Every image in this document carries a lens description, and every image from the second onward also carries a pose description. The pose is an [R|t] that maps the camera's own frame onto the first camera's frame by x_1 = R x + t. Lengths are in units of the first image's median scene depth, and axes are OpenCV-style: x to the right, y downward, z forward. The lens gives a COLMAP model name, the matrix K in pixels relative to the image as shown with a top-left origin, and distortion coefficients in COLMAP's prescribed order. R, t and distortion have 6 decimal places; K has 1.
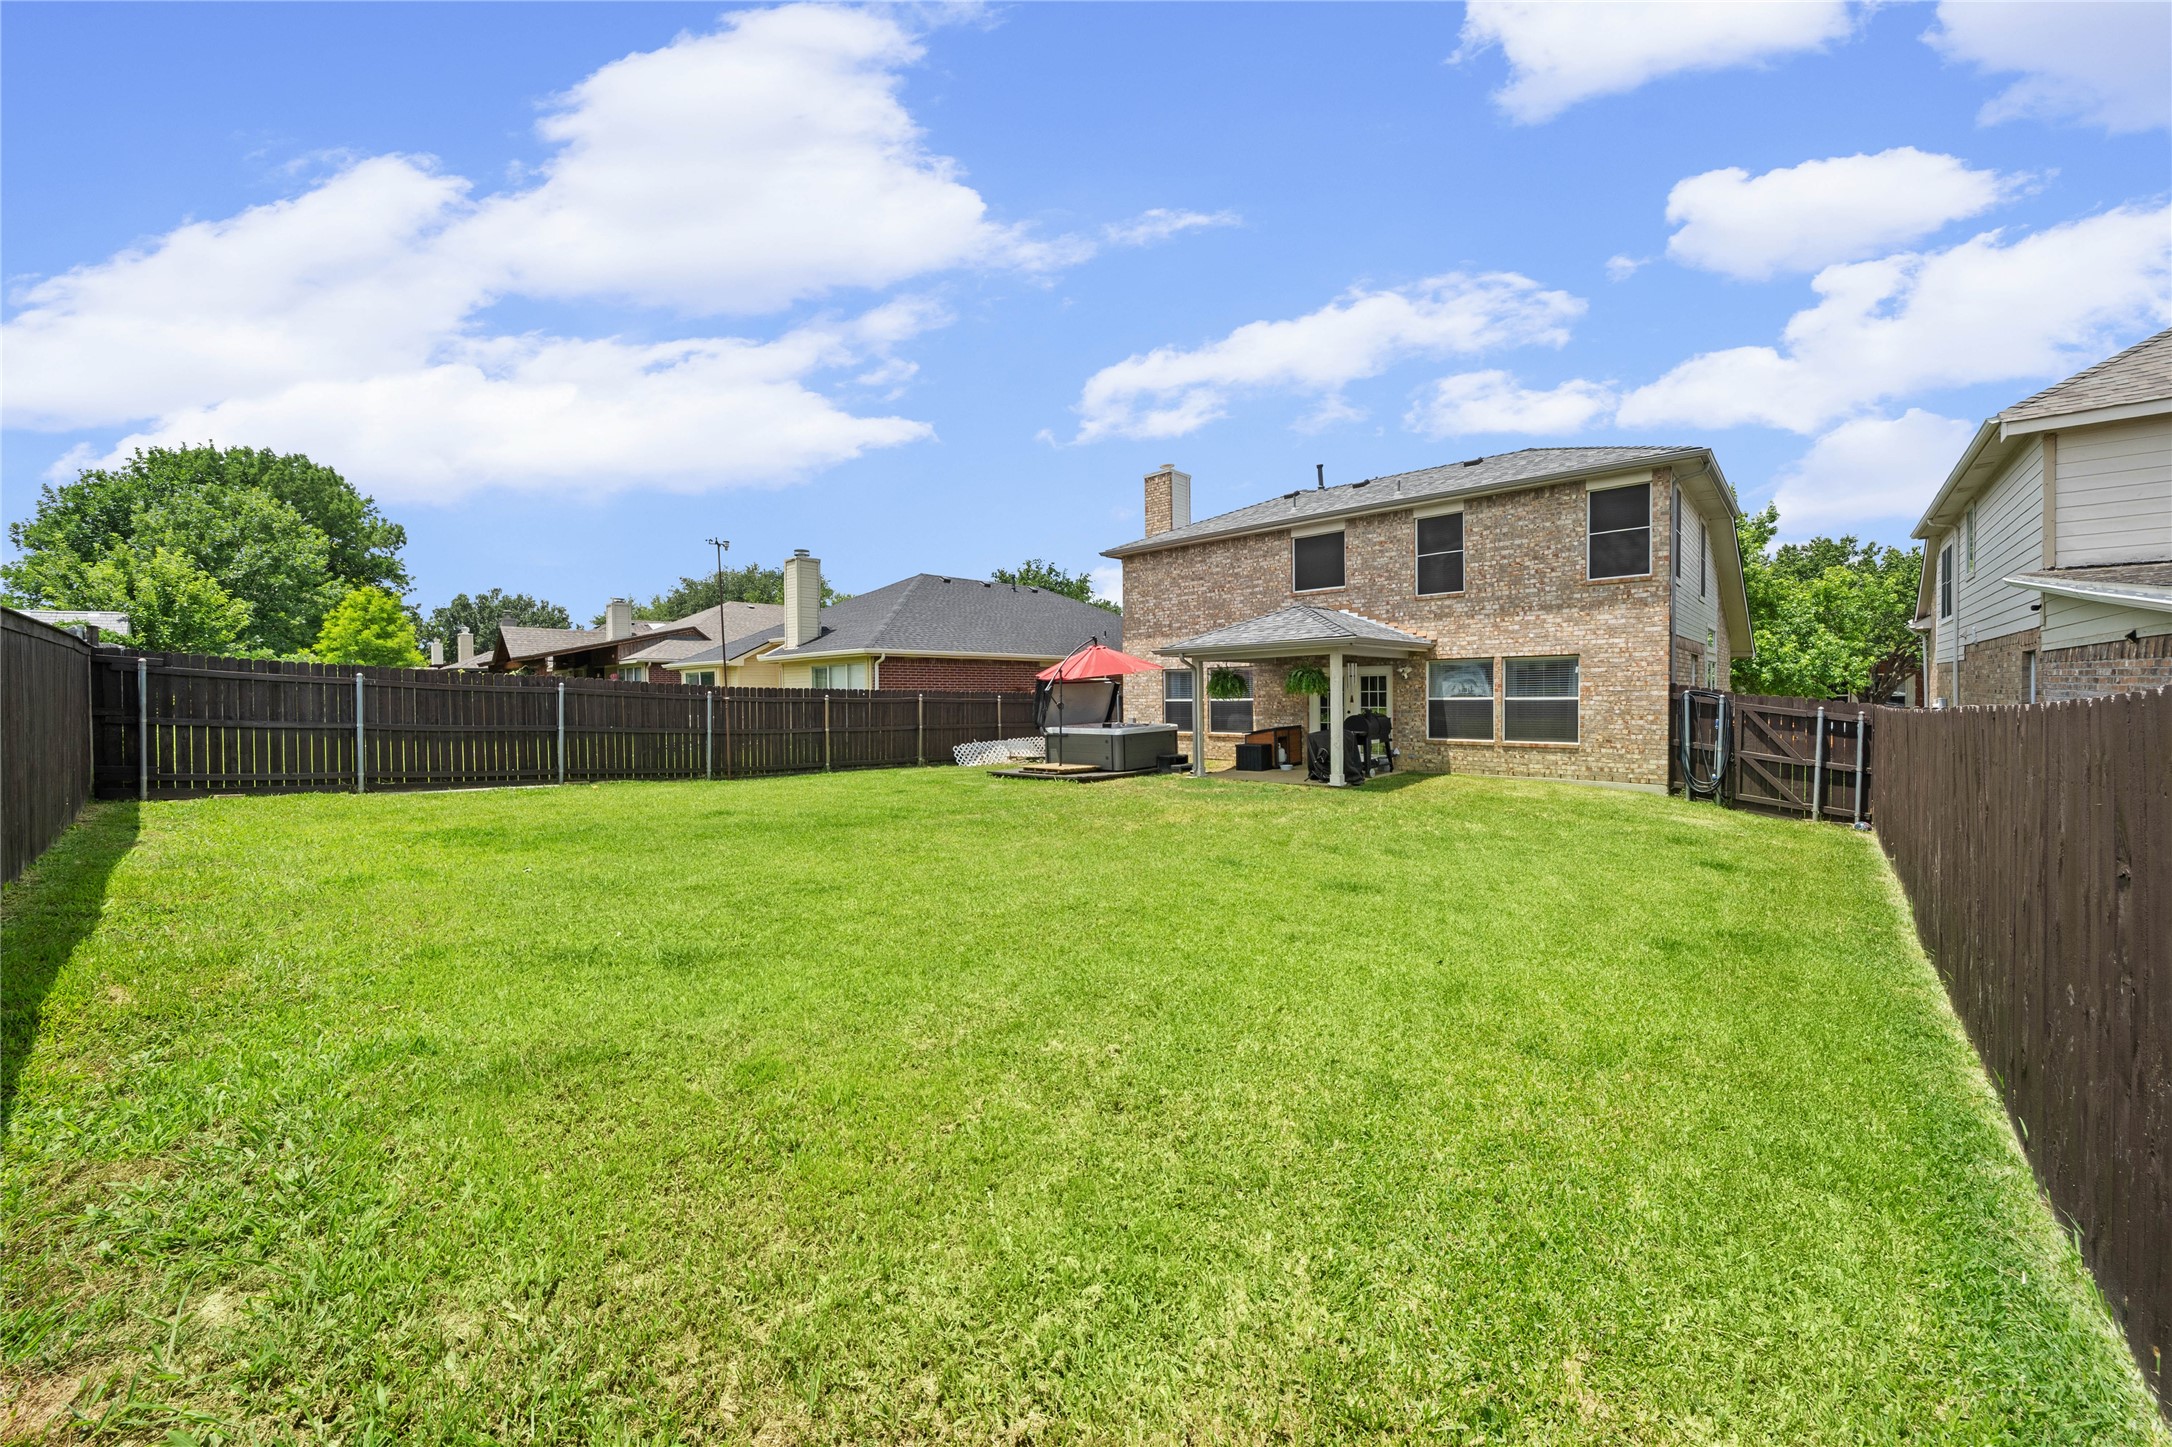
lens RADIAL K [[800.6, 0, 1078.5], [0, 800.6, 718.6], [0, 0, 1]] dist [-0.001321, -0.000181]
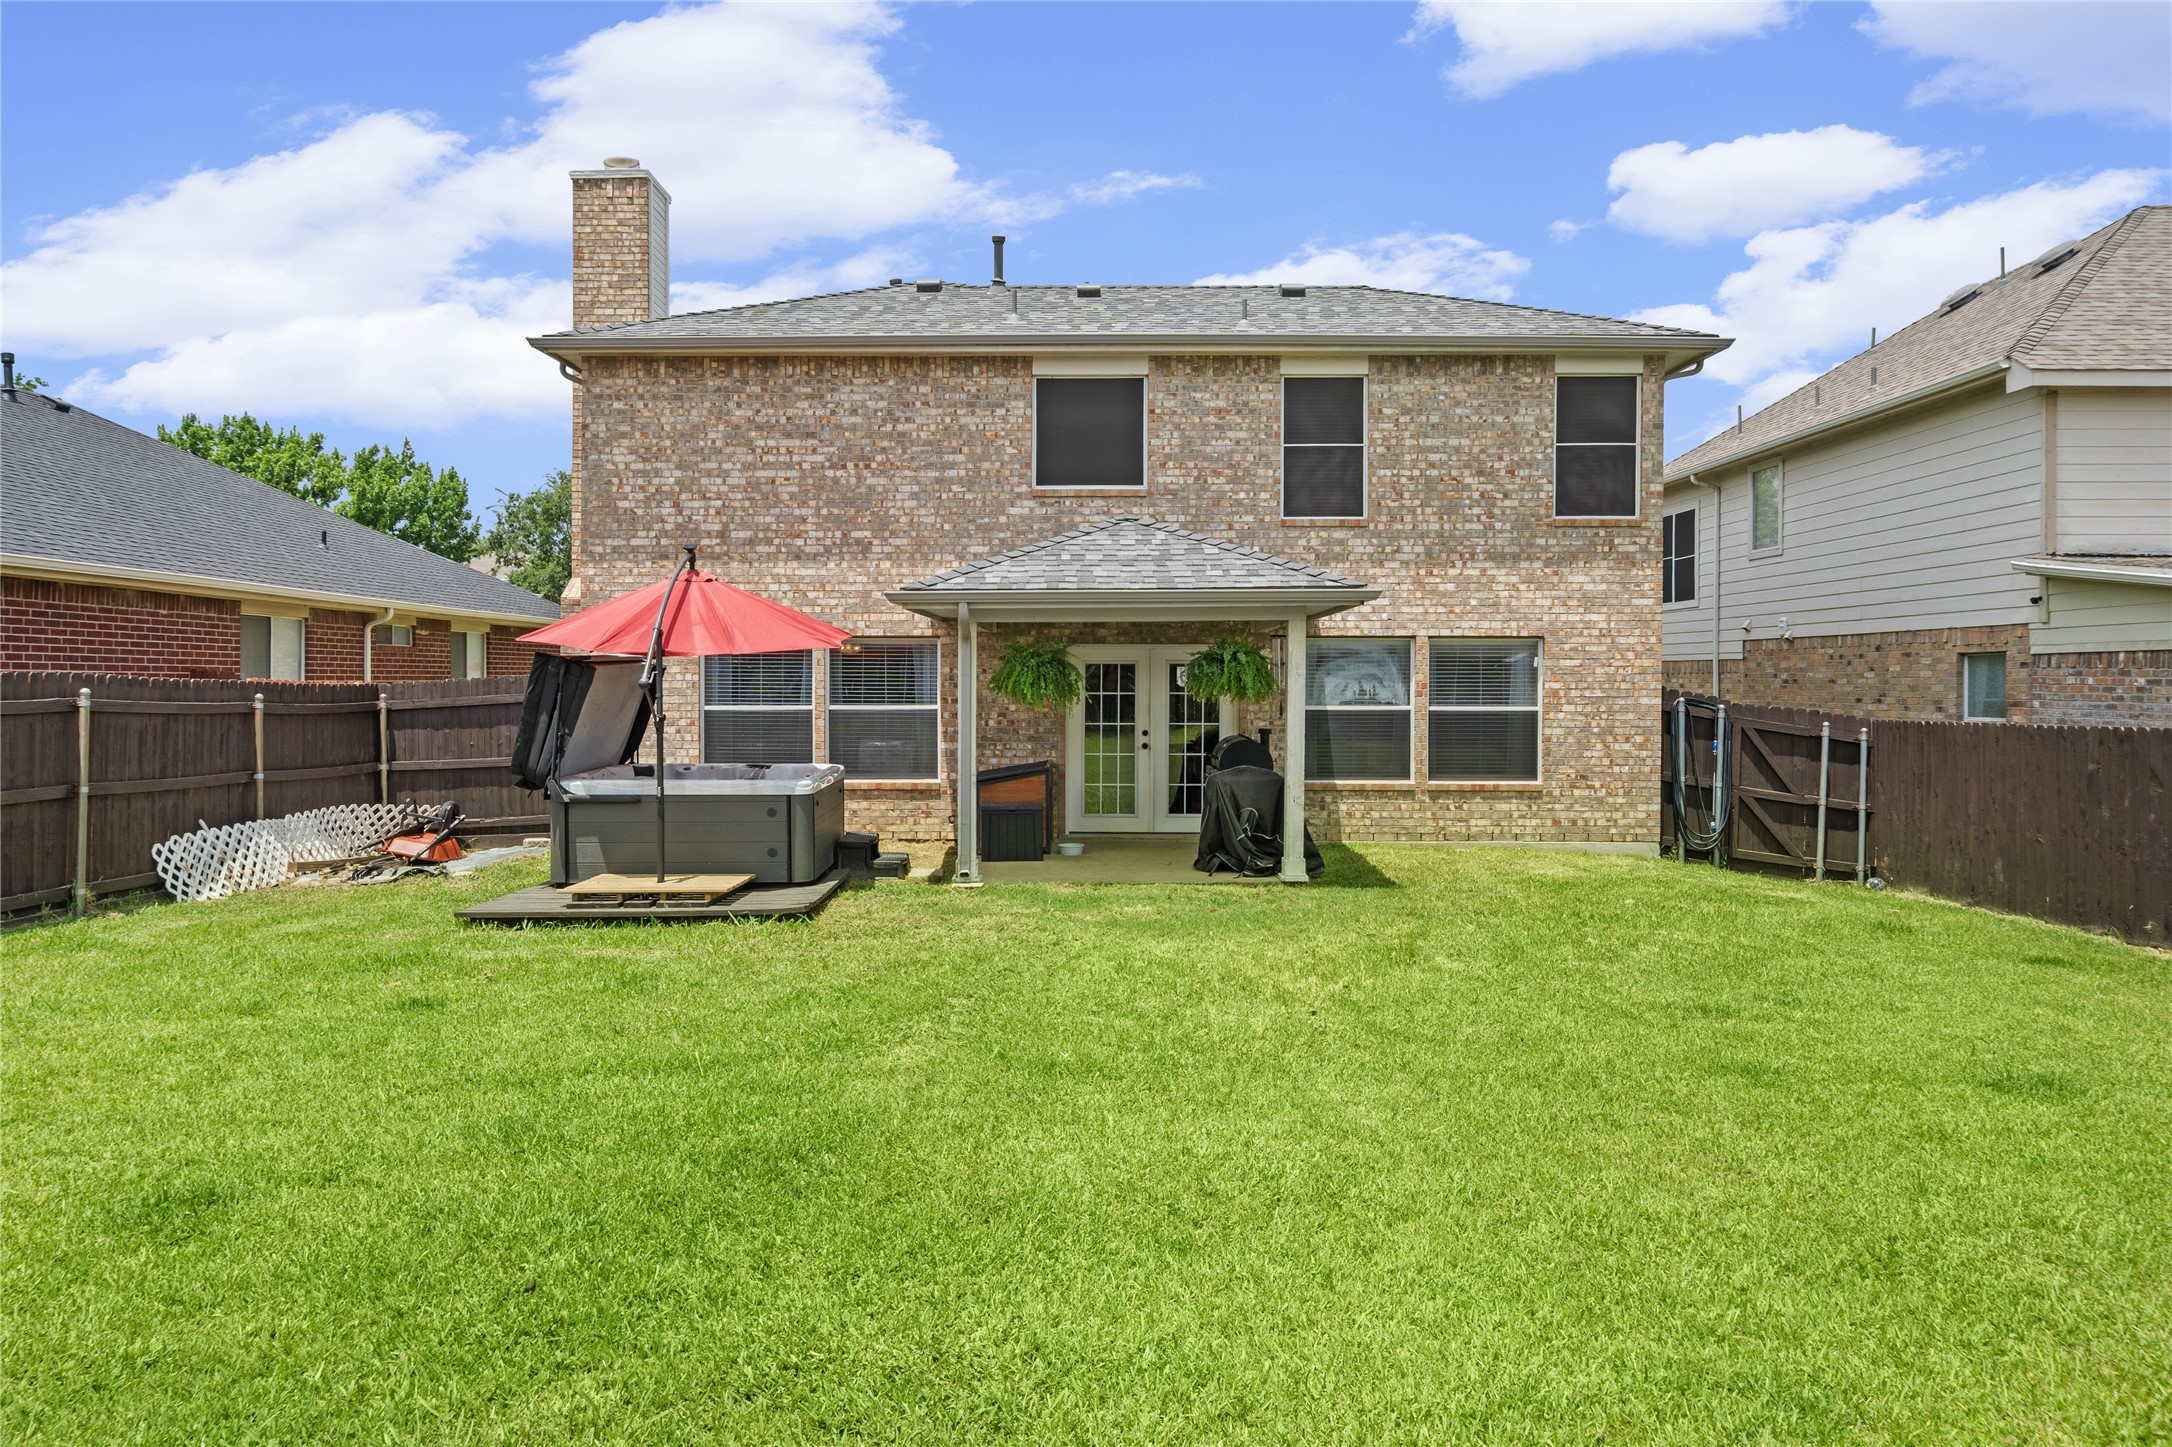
lens RADIAL K [[1526.1, 0, 1080.9], [0, 1526.1, 717.6], [0, 0, 1]] dist [0.004579, 0.000823]
pose [[0.733806, -0.001442, 0.679358, -0.393184], [0.011280, 0.999886, -0.010062, -0.009599], [-0.679266, 0.015047, 0.733738, 0.347749]]
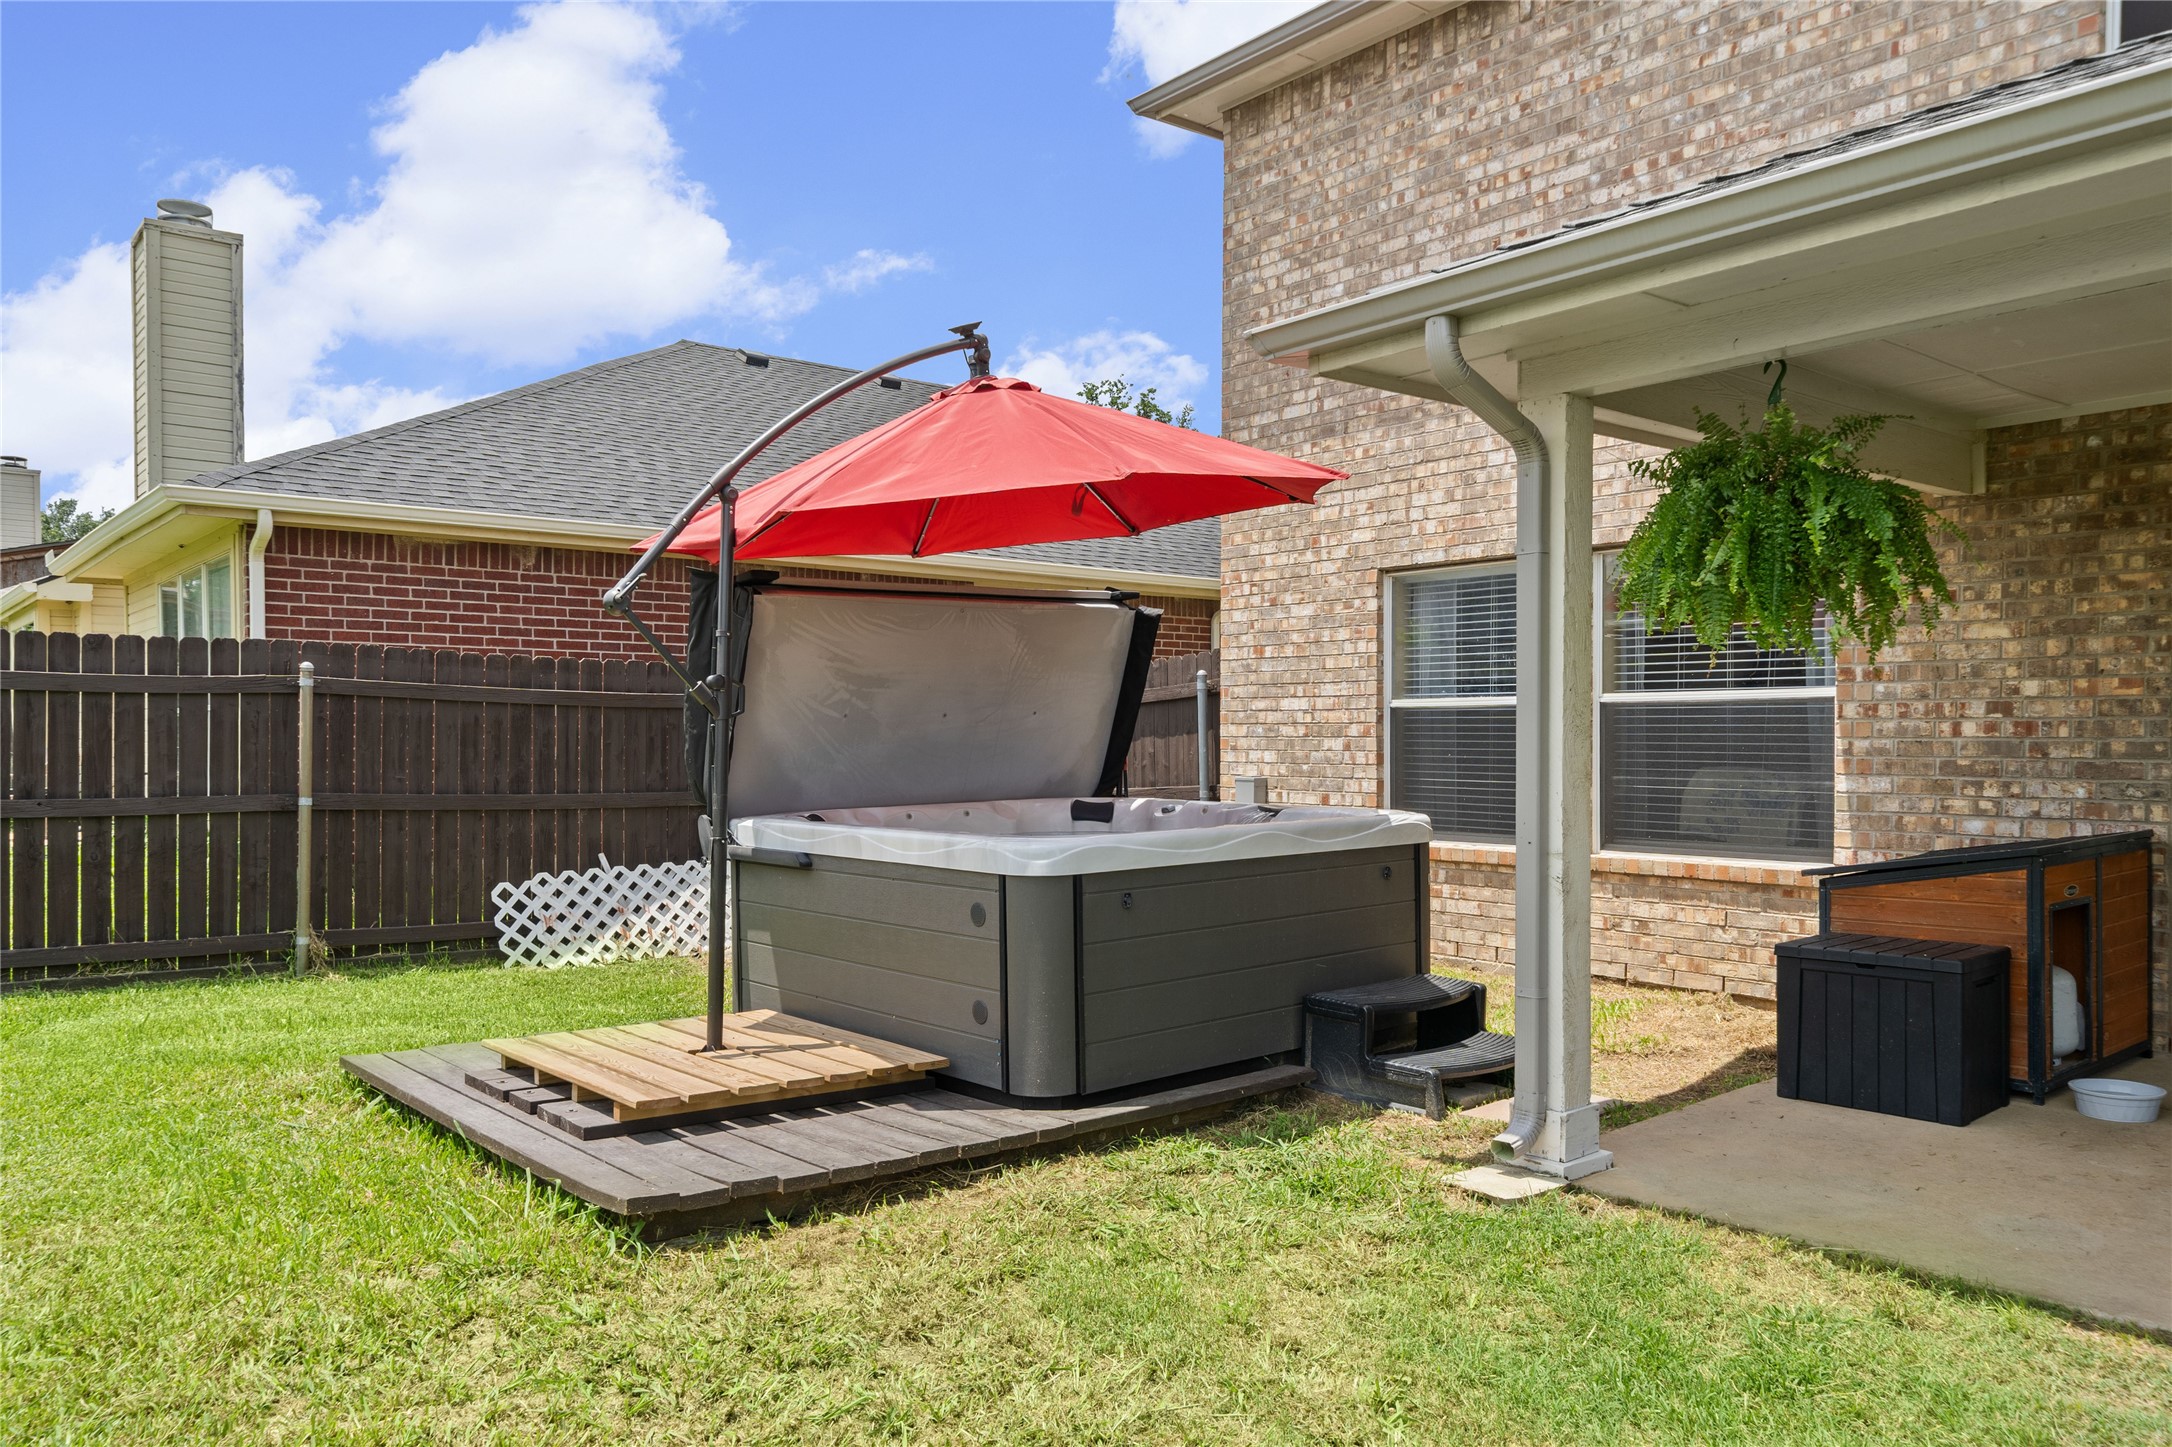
lens RADIAL K [[1526.1, 0, 1071.5], [0, 1526.1, 779.6], [0, 0, 1]] dist [0.004579, 0.000823]
pose [[0.990540, 0.016154, -0.136270, 0.101976], [-0.016561, 0.999861, -0.001856, 0.001488], [0.136221, 0.004095, 0.990670, 0.728179]]
